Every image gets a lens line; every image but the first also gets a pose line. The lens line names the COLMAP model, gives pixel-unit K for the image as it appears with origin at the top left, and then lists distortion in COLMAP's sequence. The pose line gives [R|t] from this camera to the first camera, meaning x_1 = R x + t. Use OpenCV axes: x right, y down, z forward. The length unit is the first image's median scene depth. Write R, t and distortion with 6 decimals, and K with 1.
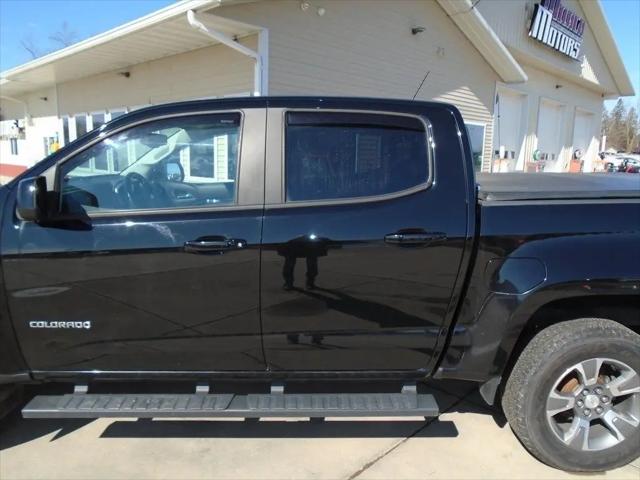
lens RADIAL K [[485.2, 0, 320.0], [0, 485.2, 240.0], [0, 0, 1]] dist [-0.026021, 0.004672]
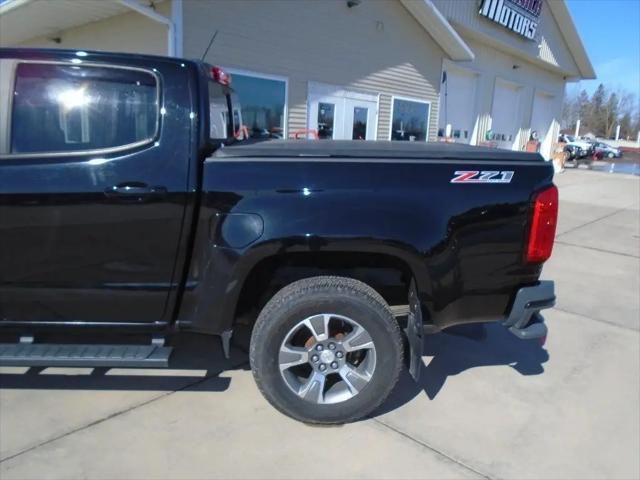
lens RADIAL K [[485.2, 0, 320.0], [0, 485.2, 240.0], [0, 0, 1]] dist [-0.026021, 0.004672]
pose [[0.999309, 0.018589, 0.032184, 0.170083], [-0.019965, 0.998876, 0.042979, 0.013972], [-0.031349, -0.043592, 0.998557, -0.008521]]
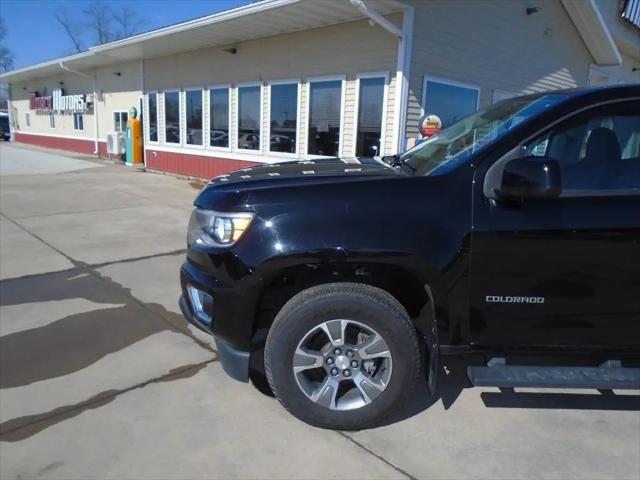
lens RADIAL K [[485.2, 0, 320.0], [0, 485.2, 240.0], [0, 0, 1]] dist [-0.026021, 0.004672]
pose [[0.999344, 0.022890, -0.028066, -0.293866], [-0.021720, 0.998910, 0.041324, 0.004160], [0.028981, -0.040687, 0.998752, -0.016231]]
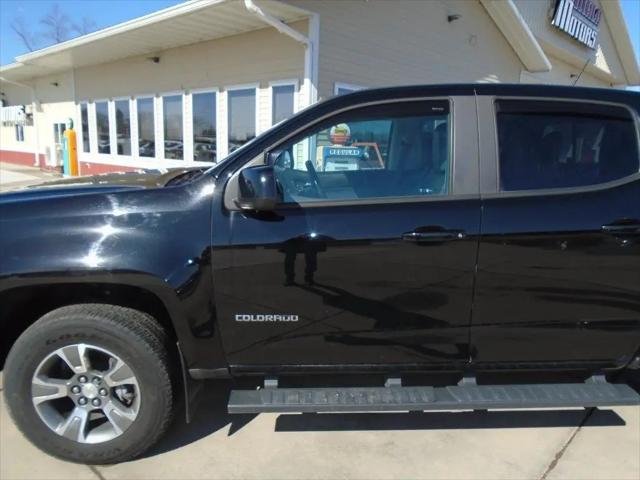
lens RADIAL K [[485.2, 0, 320.0], [0, 485.2, 240.0], [0, 0, 1]] dist [-0.026021, 0.004672]
pose [[0.999753, 0.000189, 0.022227, -0.142881], [-0.000723, 0.999712, 0.023991, -0.001421], [-0.022216, -0.024001, 0.999465, 0.008277]]
